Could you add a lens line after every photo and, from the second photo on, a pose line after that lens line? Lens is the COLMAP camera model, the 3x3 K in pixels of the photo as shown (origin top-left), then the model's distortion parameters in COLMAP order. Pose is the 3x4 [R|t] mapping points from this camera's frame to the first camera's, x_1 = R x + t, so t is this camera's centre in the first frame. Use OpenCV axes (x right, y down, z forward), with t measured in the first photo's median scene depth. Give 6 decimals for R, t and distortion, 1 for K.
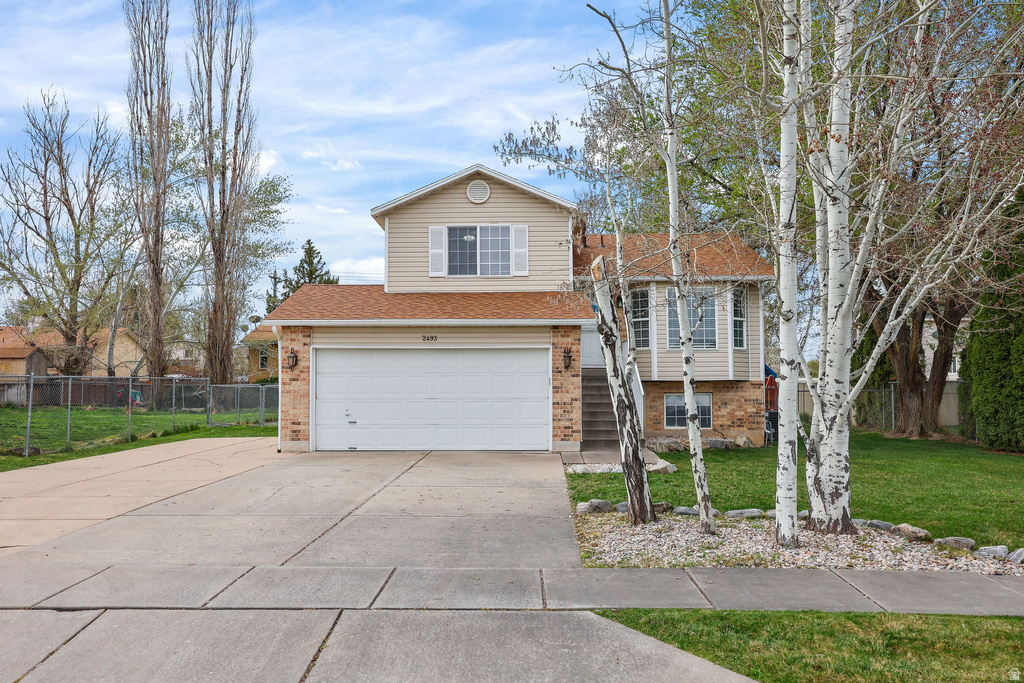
lens RADIAL K [[849.3, 0, 512.0], [0, 849.3, 341.5], [0, 0, 1]] dist [0.006862, -0.000490]
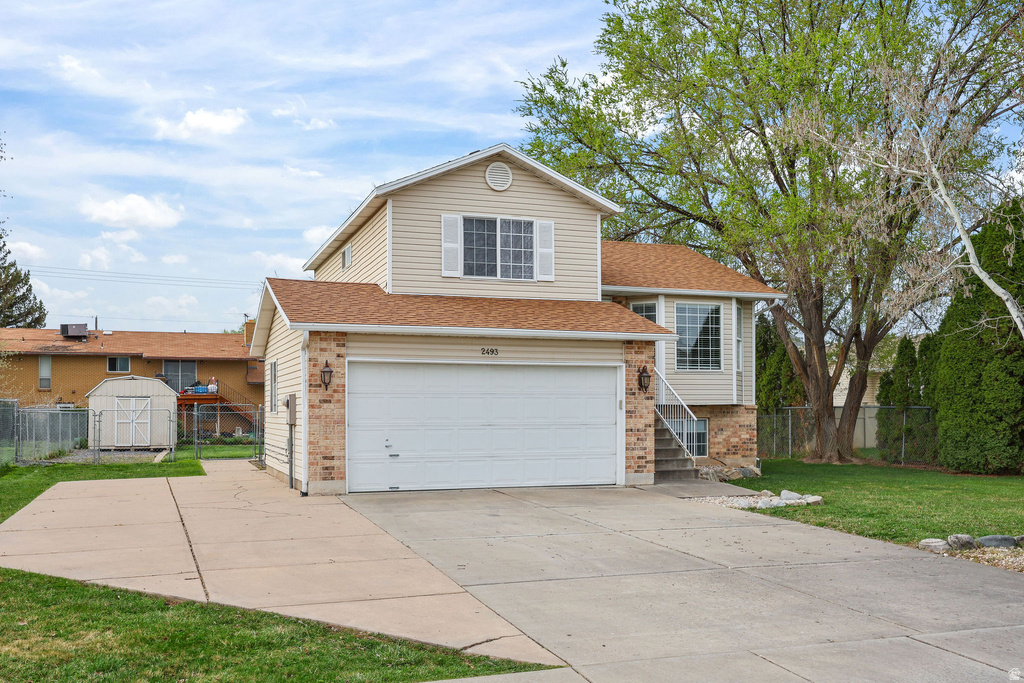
lens RADIAL K [[953.0, 0, 510.4], [0, 953.0, 393.2], [0, 0, 1]] dist [-0.011975, -0.001833]
pose [[0.935489, 0.007614, 0.353275, -0.358932], [-0.018937, 0.999411, 0.028606, 0.008563], [-0.352849, -0.033450, 0.935082, 0.117701]]
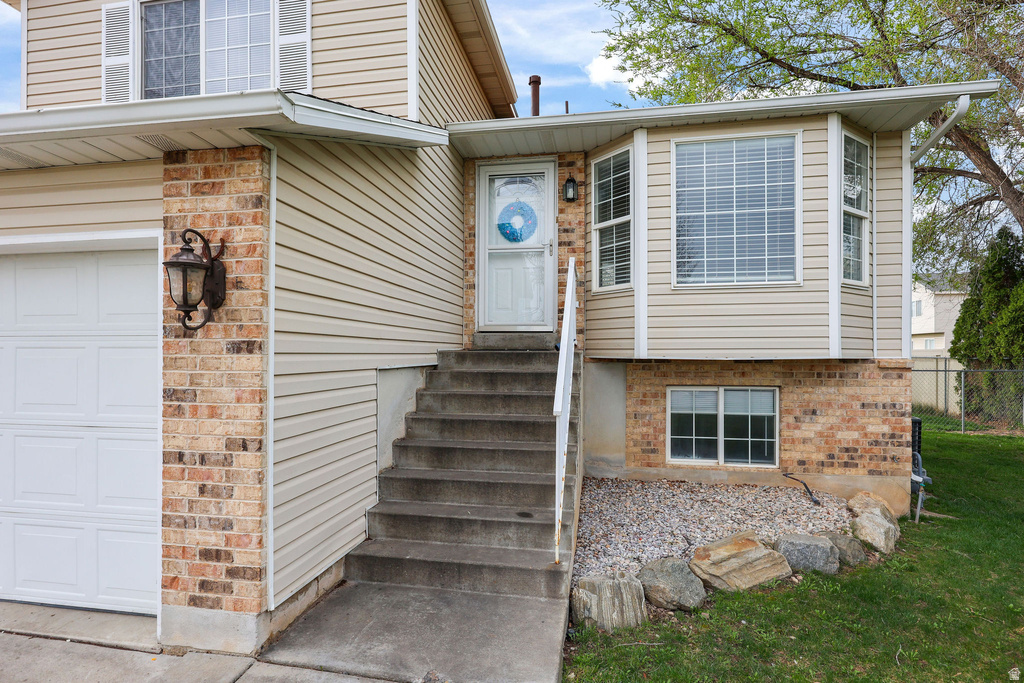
lens RADIAL K [[535.1, 0, 508.3], [0, 535.1, 352.4], [0, 0, 1]] dist [0.000038, -0.000068]
pose [[0.984652, 0.003385, -0.174494, 0.157206], [0.005430, 0.998734, 0.050016, 0.030267], [0.174442, -0.050196, 0.983387, 0.760978]]
